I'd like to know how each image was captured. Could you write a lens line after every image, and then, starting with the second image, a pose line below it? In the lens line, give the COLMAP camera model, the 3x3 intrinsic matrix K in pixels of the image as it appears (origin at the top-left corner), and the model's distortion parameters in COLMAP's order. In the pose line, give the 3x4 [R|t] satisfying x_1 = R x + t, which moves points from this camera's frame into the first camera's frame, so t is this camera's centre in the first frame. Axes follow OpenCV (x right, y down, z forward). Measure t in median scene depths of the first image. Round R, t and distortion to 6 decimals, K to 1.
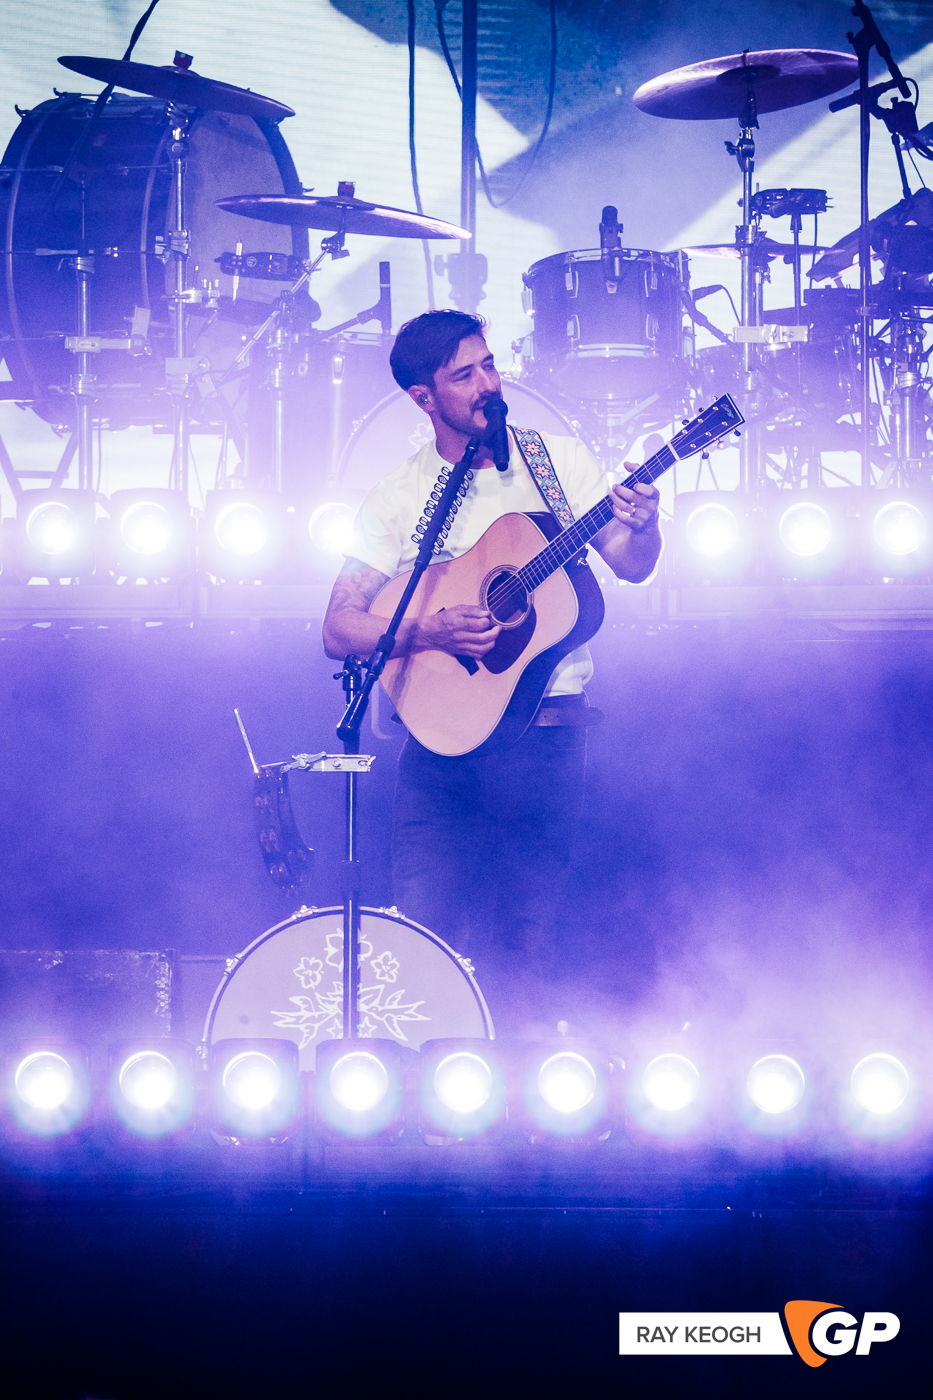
lens RADIAL K [[8763.6, 0, 461.8], [0, 8763.6, 601.1], [0, 0, 1]] dist [0.665853, 31.292354]
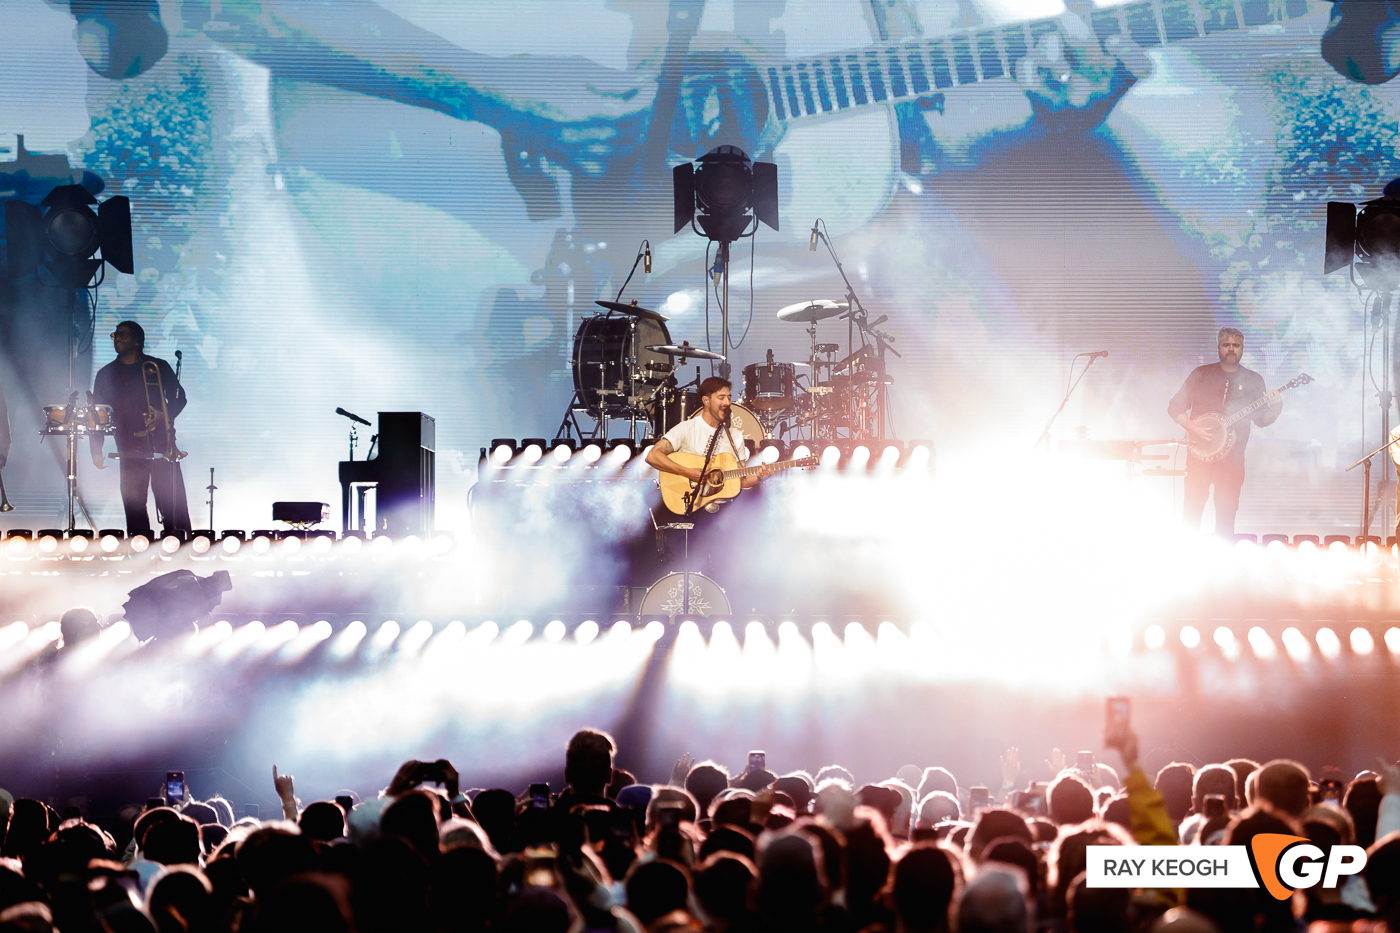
lens RADIAL K [[5238.1, 0, 700.0], [0, 5238.1, 466.5], [0, 0, 1]] dist [0.966694, -0.290127]
pose [[0.999974, 0.003390, -0.006441, 0.004094], [-0.003322, 0.999938, 0.010584, -0.022606], [0.006477, -0.010562, 0.999923, -0.879335]]
